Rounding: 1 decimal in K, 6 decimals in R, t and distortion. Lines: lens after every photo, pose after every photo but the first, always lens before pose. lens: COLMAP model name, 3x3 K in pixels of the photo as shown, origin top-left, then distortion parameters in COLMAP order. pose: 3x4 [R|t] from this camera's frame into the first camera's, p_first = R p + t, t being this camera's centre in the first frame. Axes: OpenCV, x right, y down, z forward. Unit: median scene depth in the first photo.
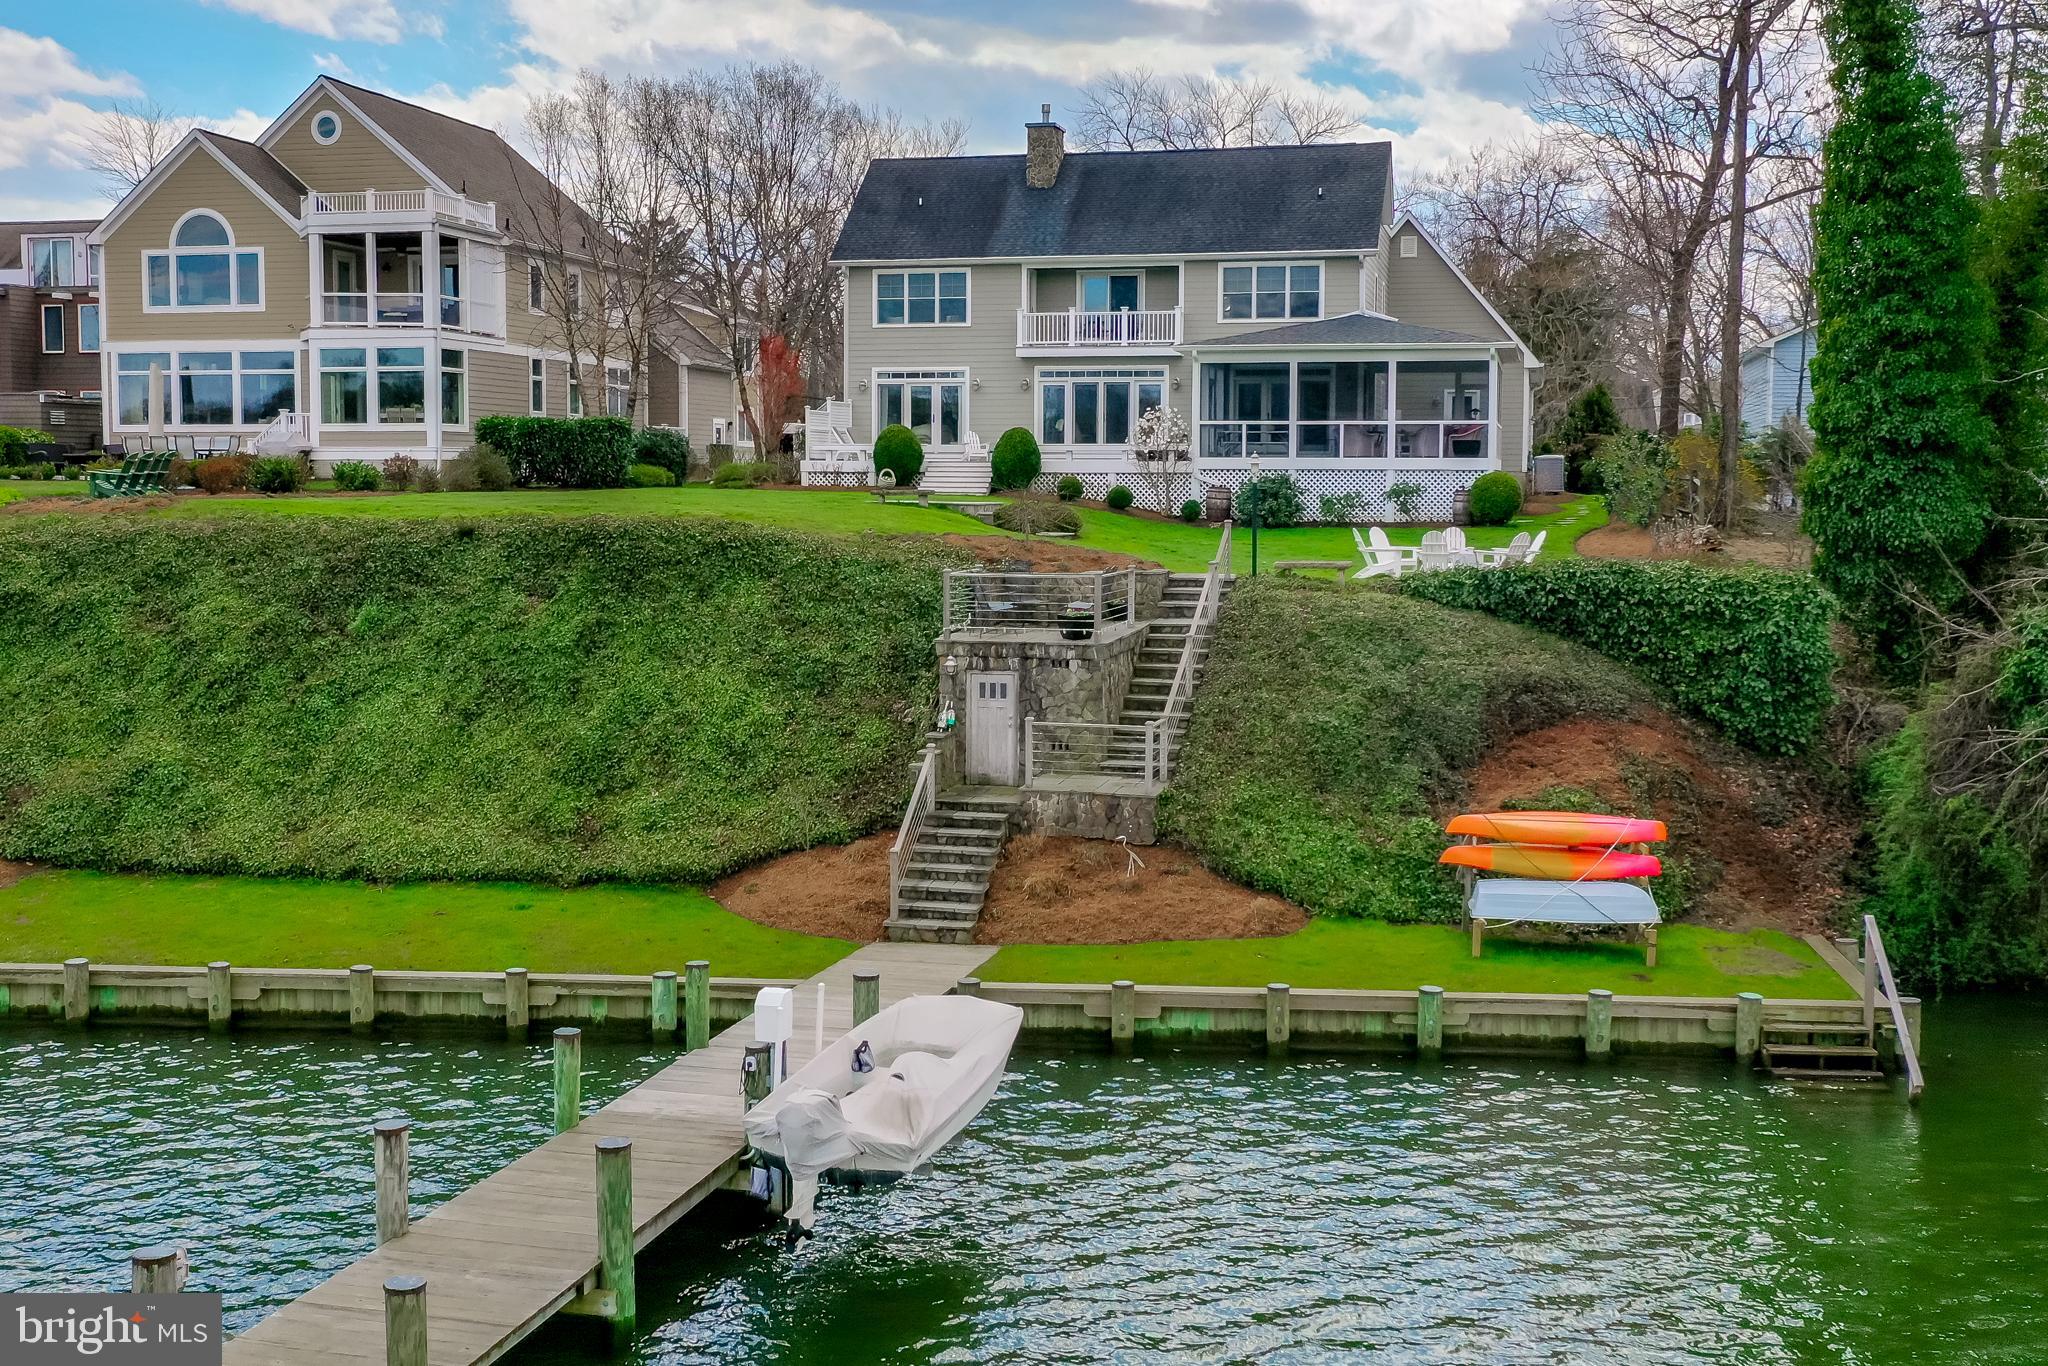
lens RADIAL K [[2147.6, 0, 1034.7], [0, 2147.6, 696.4], [0, 0, 1]] dist [0.012825, 0.000000]
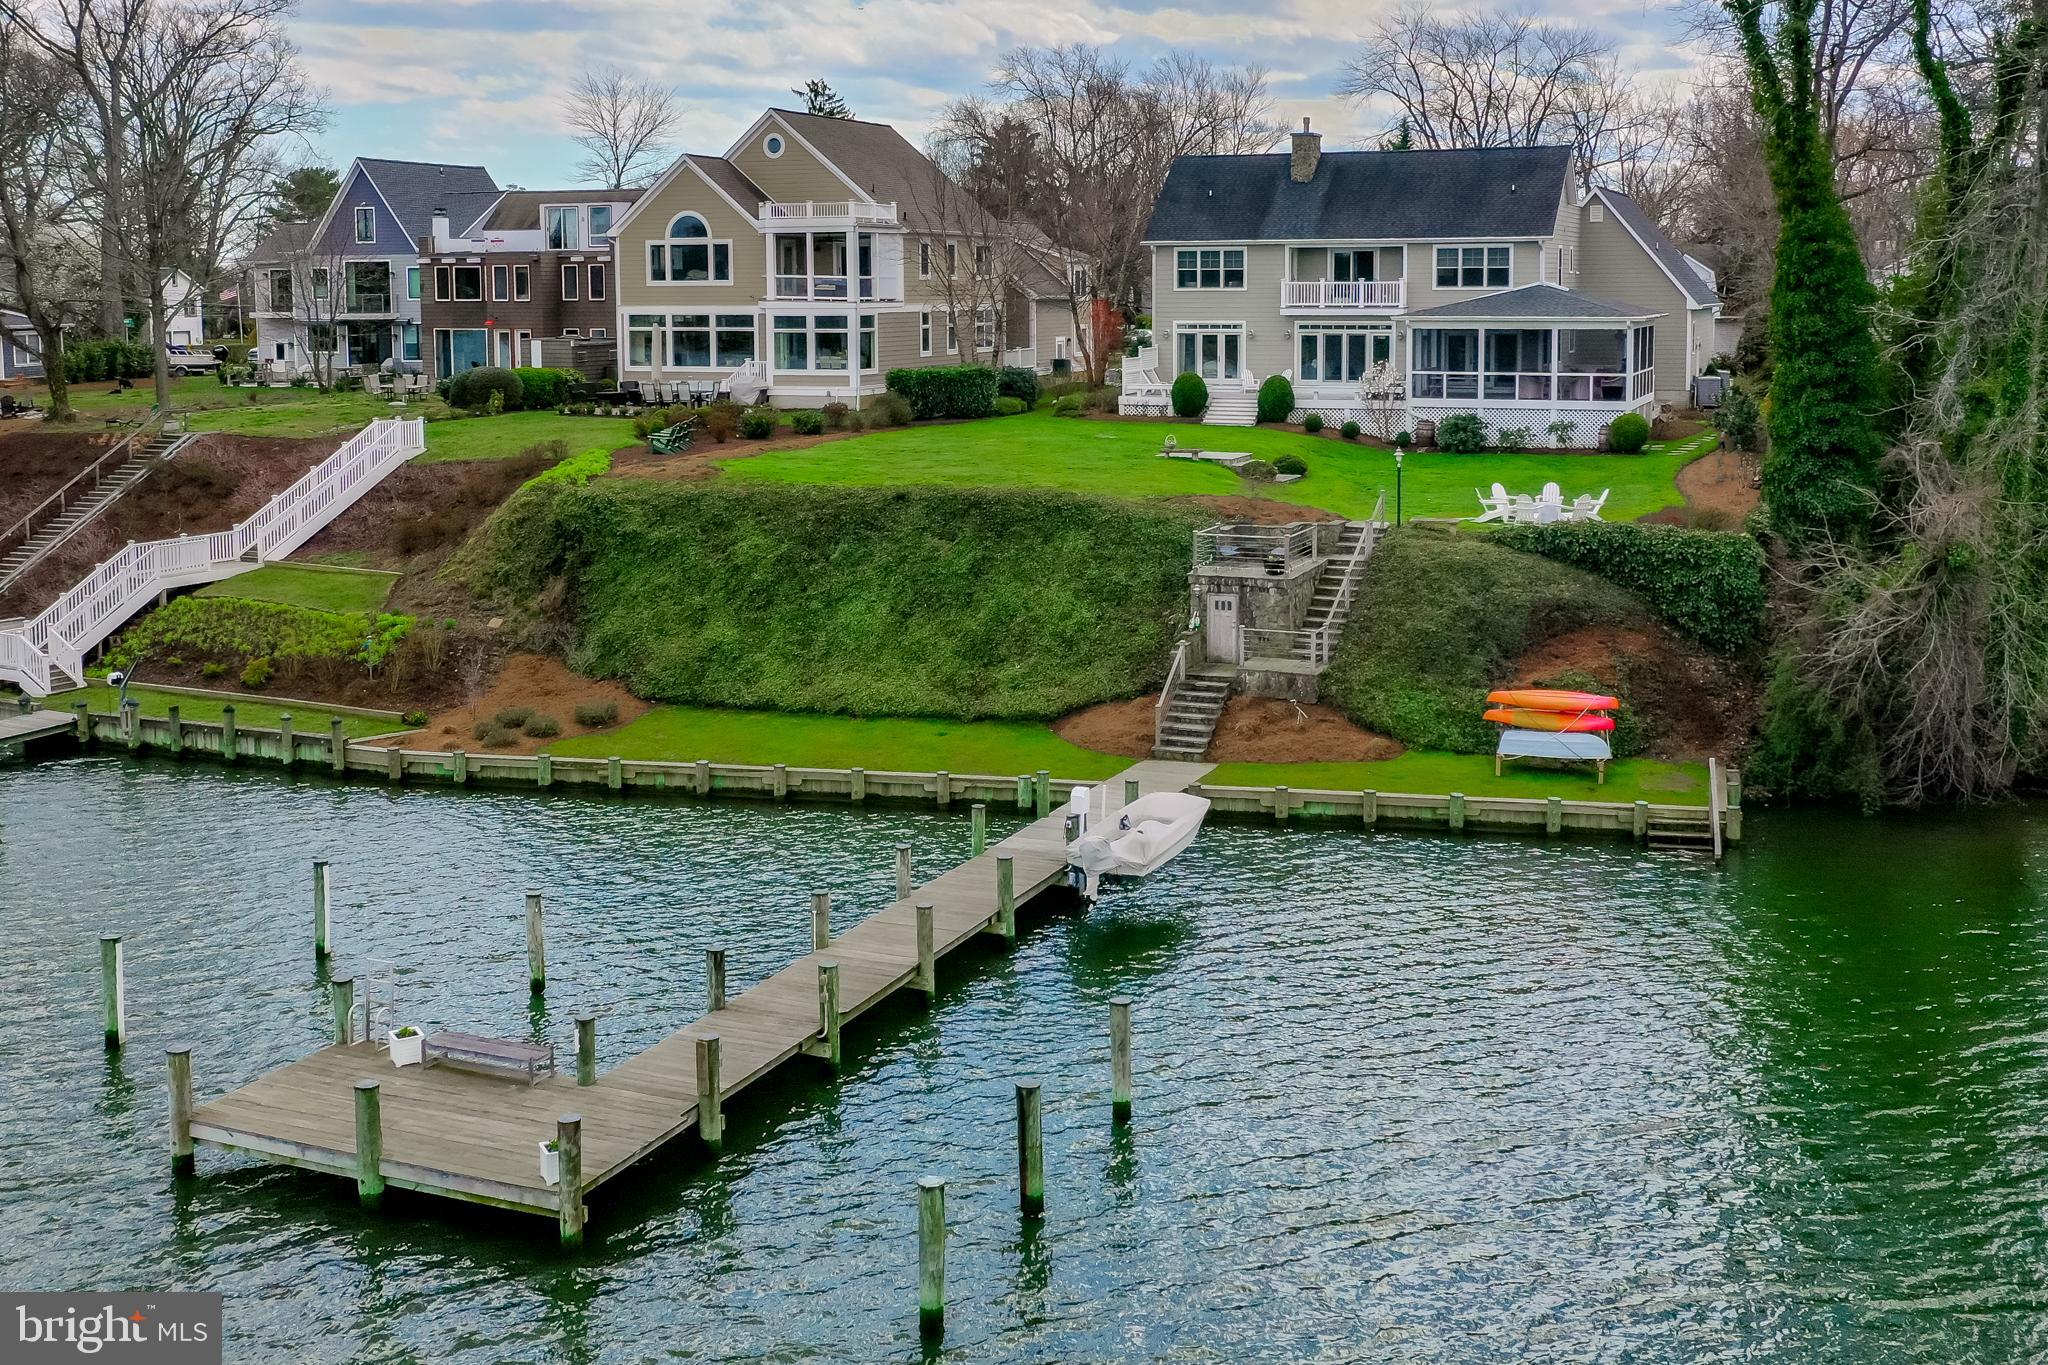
lens RADIAL K [[2147.6, 0, 1026.2], [0, 2147.6, 686.8], [0, 0, 1]] dist [0.012825, 0.000000]
pose [[0.986544, 0.014090, -0.162889, 0.096335], [0.001066, 0.995704, 0.092585, -0.089487], [0.163494, -0.091513, 0.982291, -0.607116]]
